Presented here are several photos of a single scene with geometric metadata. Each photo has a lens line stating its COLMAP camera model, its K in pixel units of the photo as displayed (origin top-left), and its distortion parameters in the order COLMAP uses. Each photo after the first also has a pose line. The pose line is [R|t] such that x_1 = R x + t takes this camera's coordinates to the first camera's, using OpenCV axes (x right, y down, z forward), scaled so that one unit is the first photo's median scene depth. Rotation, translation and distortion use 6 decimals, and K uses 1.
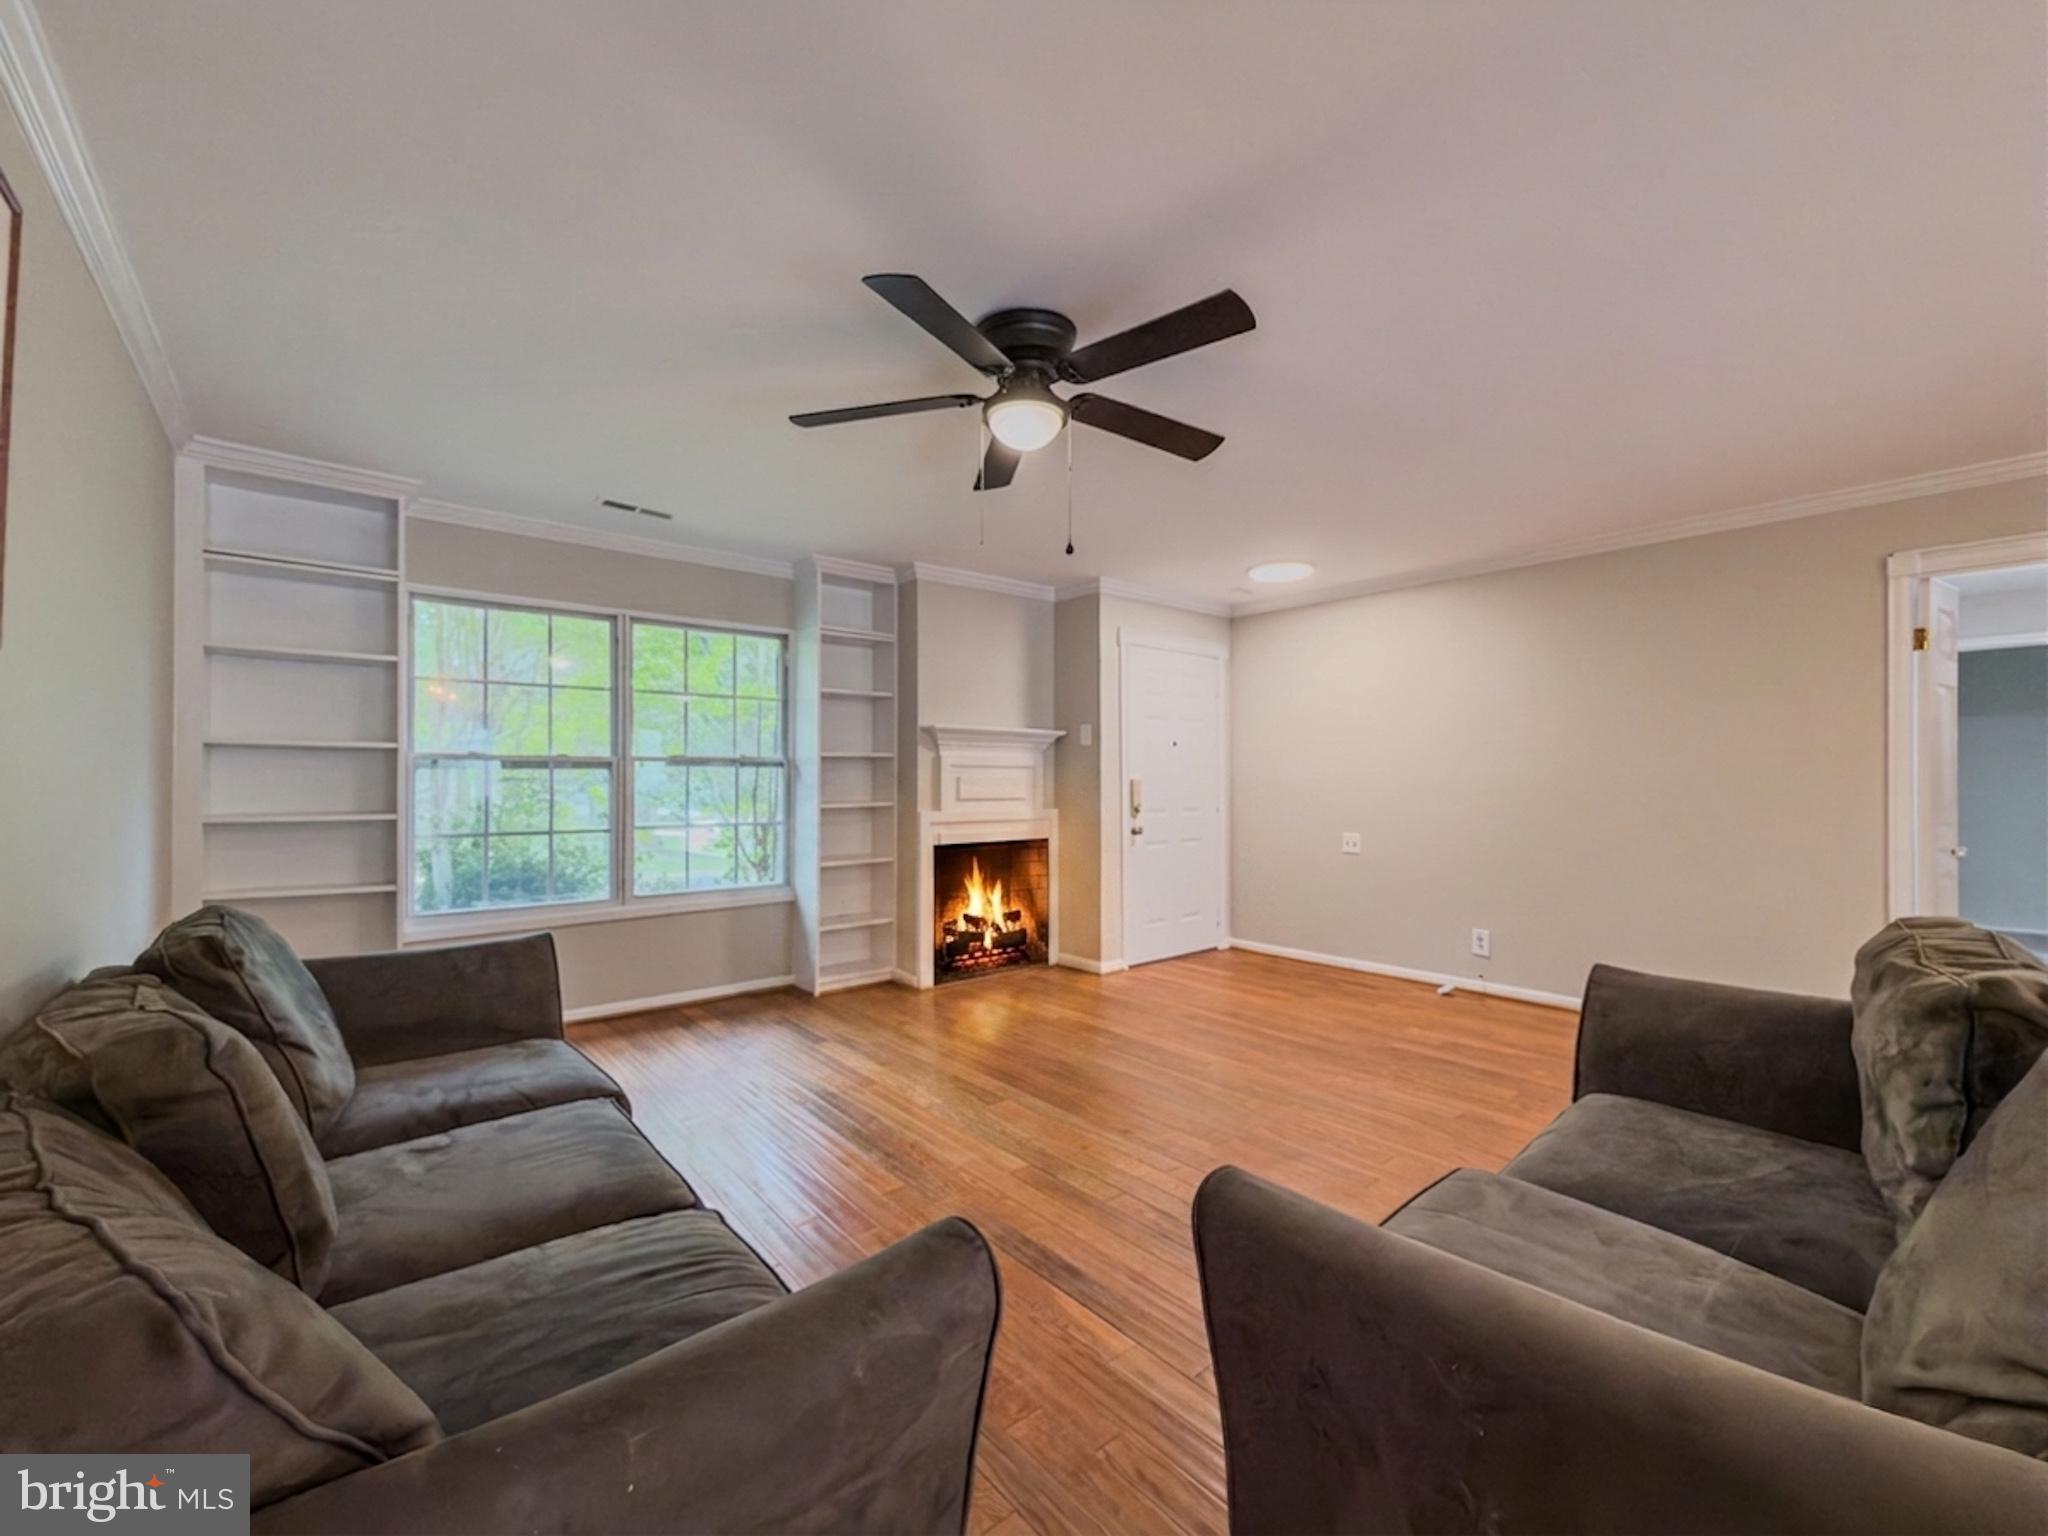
lens RADIAL K [[846.0, 0, 1065.3], [0, 846.0, 774.6], [0, 0, 1]] dist [-0.008410, 0.000074]
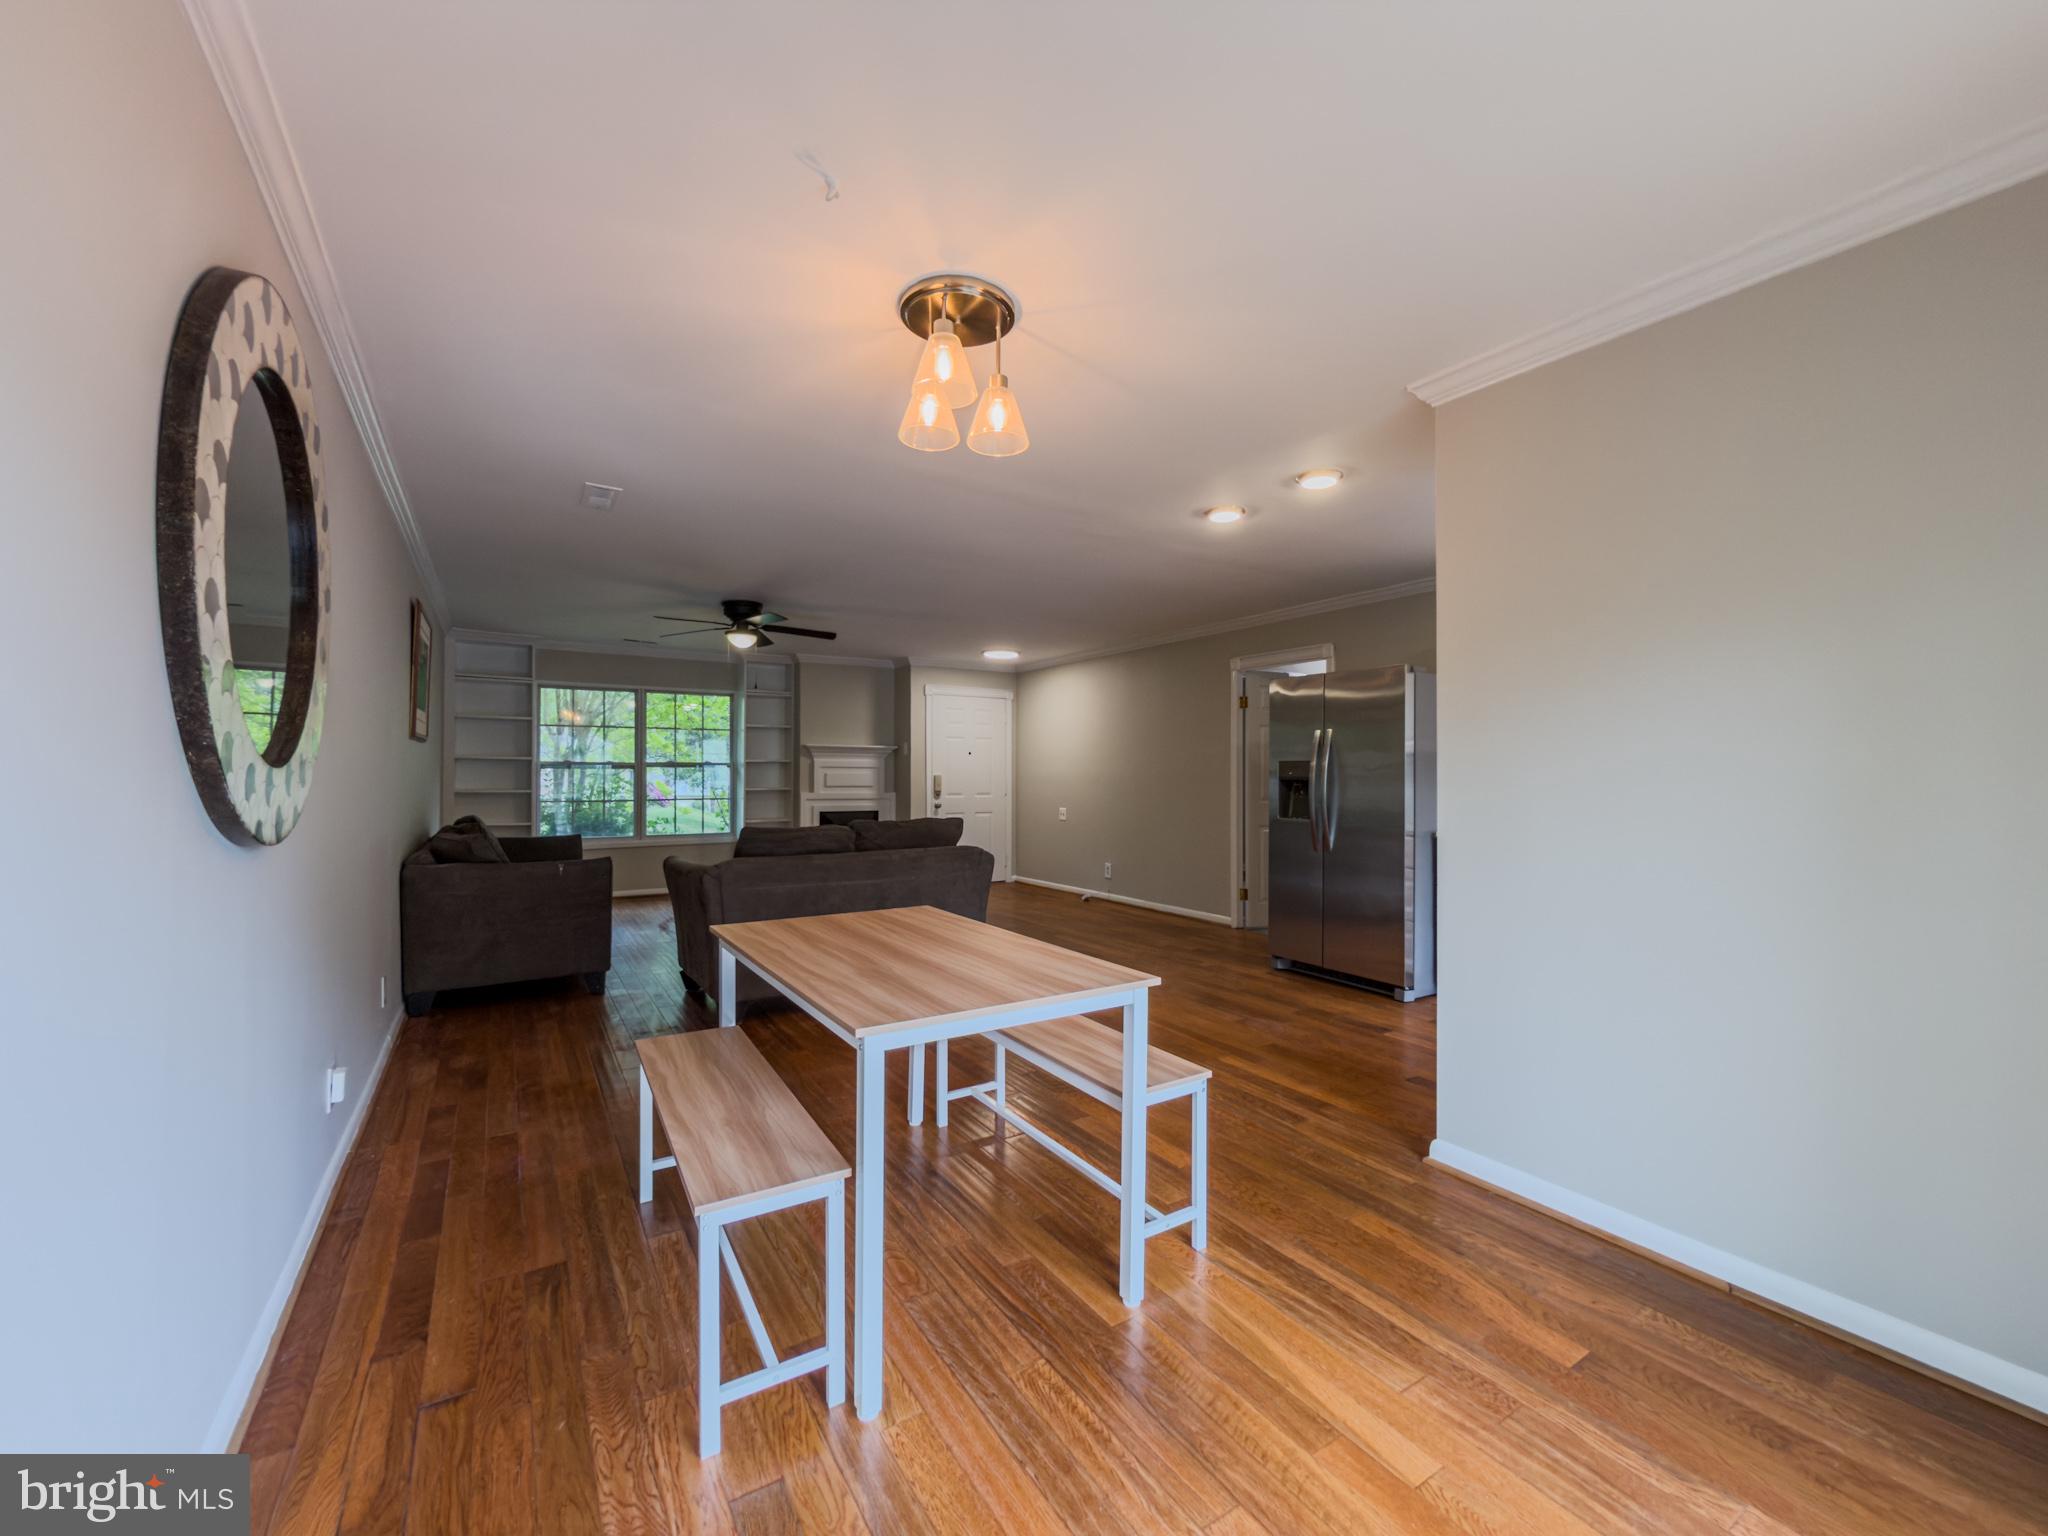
lens RADIAL K [[838.5, 0, 1037.8], [0, 838.5, 769.9], [0, 0, 1]] dist [0.000035, -0.000780]
pose [[0.989514, 0.001350, -0.144431, 0.594558], [-0.001865, 0.999992, -0.003427, 0.000932], [0.144425, 0.003661, 0.989509, -0.698754]]
